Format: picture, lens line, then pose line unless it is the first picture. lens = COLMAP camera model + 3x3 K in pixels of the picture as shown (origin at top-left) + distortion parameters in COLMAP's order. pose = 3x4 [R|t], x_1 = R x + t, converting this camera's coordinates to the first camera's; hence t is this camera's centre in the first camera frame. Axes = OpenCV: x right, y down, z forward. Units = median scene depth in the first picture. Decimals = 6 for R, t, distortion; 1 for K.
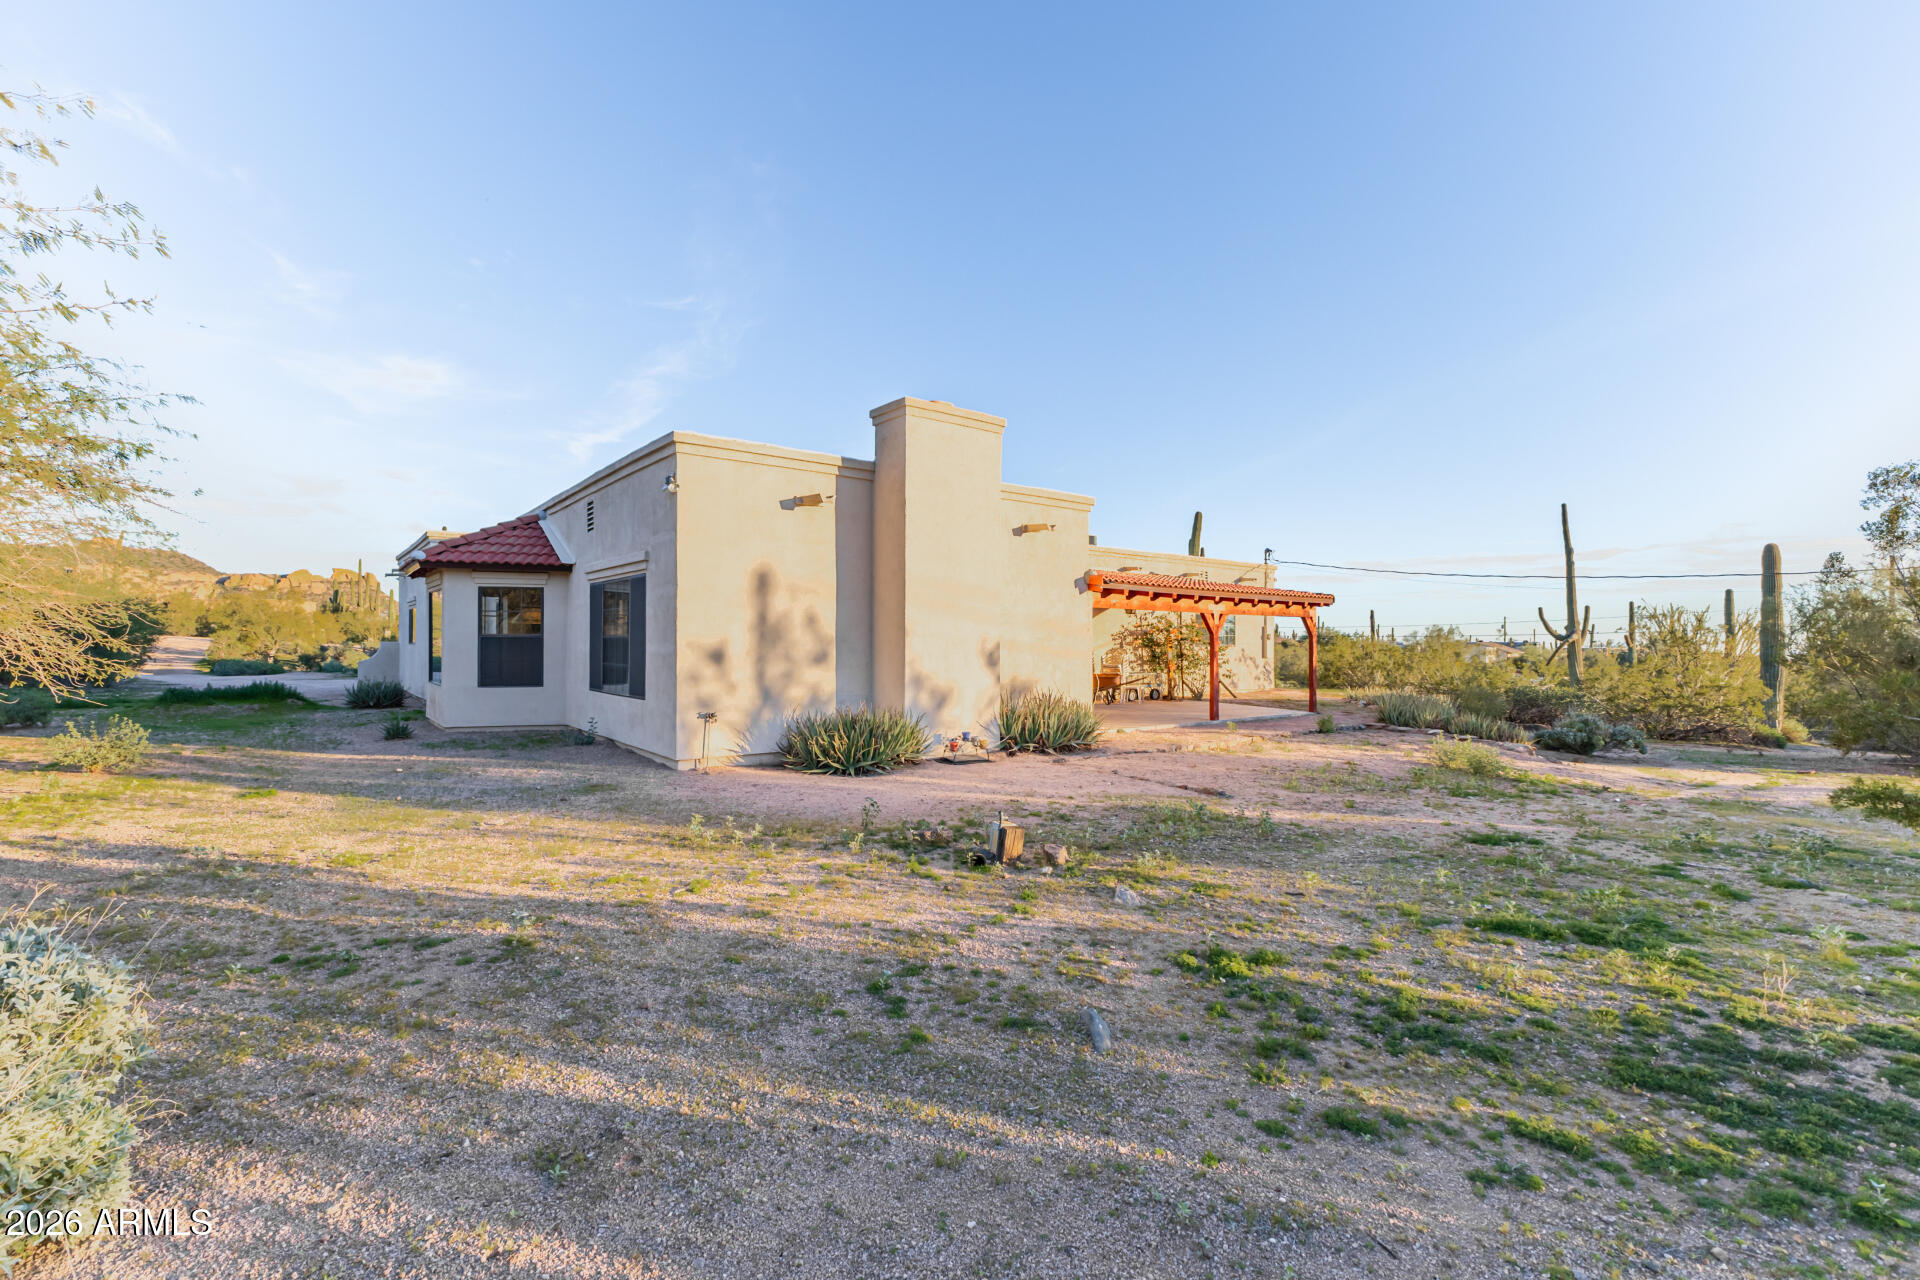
lens RADIAL K [[822.7, 0, 977.1], [0, 822.7, 641.3], [0, 0, 1]] dist [0.012304, -0.004889]
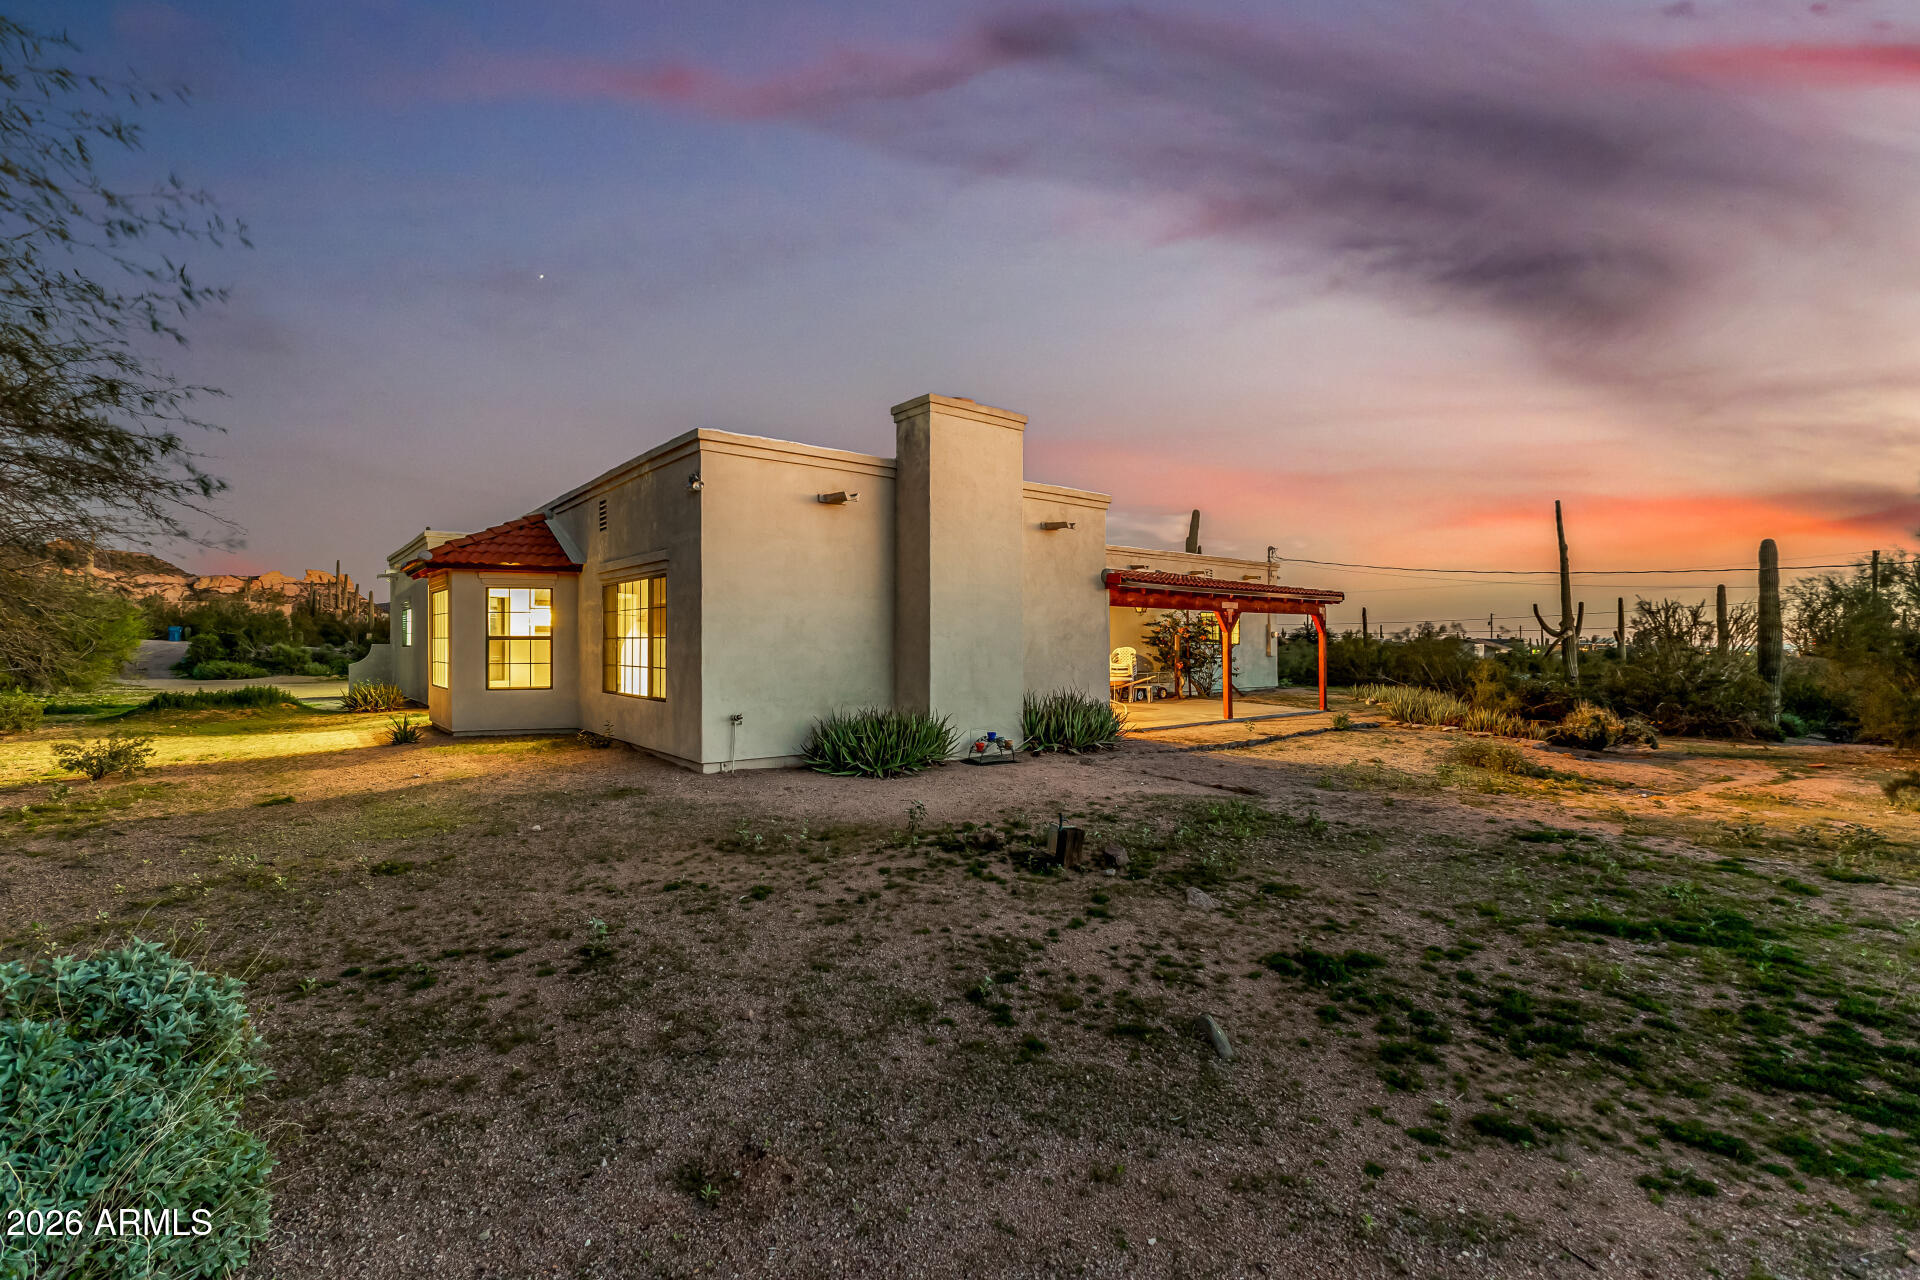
lens RADIAL K [[822.7, 0, 949.8], [0, 822.7, 638.6], [0, 0, 1]] dist [0.012304, -0.004889]
pose [[0.999851, -0.005242, 0.016463, -0.158893], [0.005285, 0.999983, -0.002555, -0.000361], [-0.016450, 0.002641, 0.999861, 0.019523]]
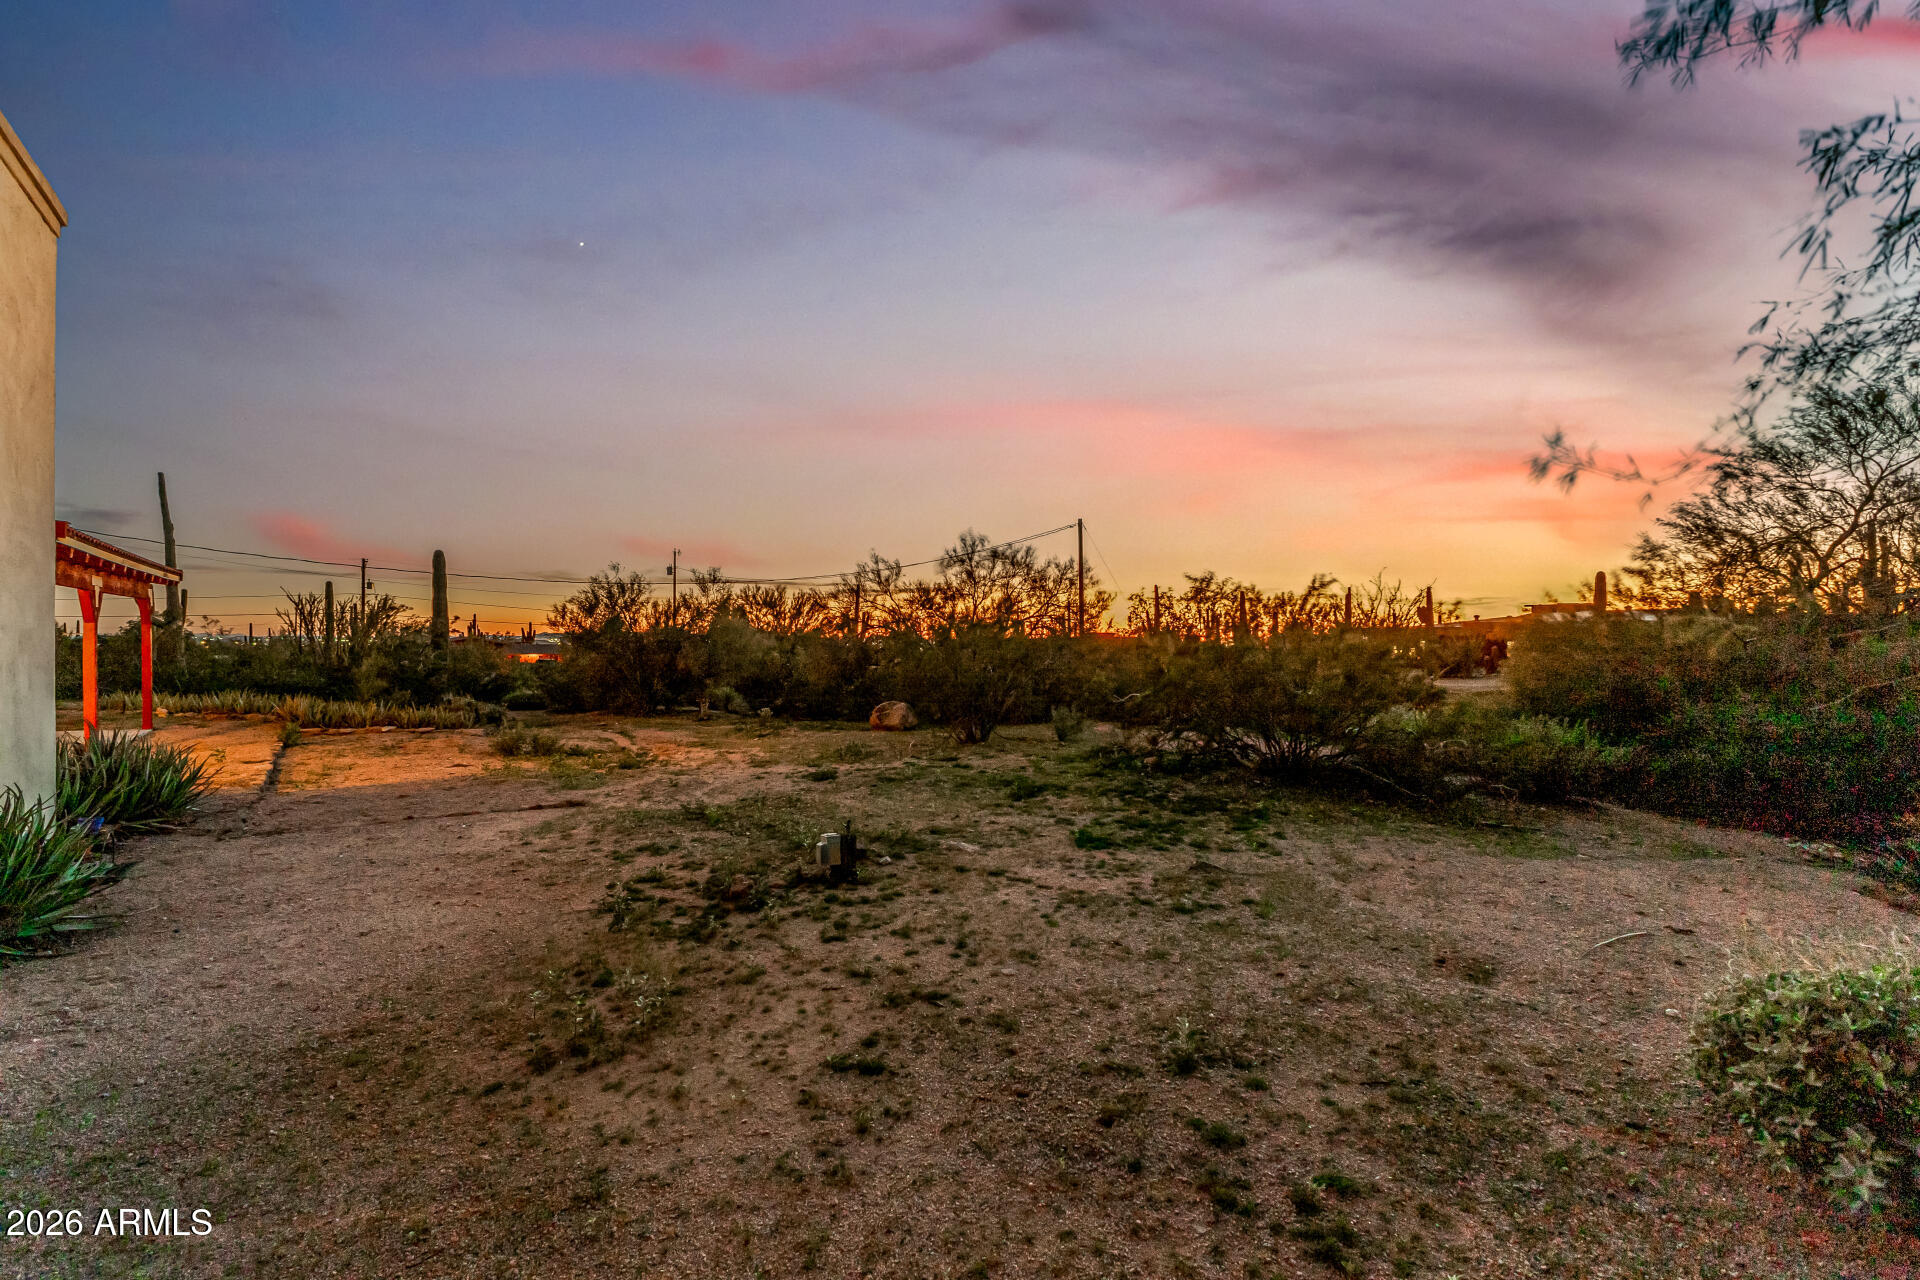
lens RADIAL K [[822.7, 0, 972.3], [0, 822.7, 637.6], [0, 0, 1]] dist [0.012304, -0.004889]
pose [[0.024706, -0.008229, 0.999661, -1.389305], [-0.004688, 0.999954, 0.008347, -0.024888], [-0.999684, -0.004892, 0.024666, 1.257249]]
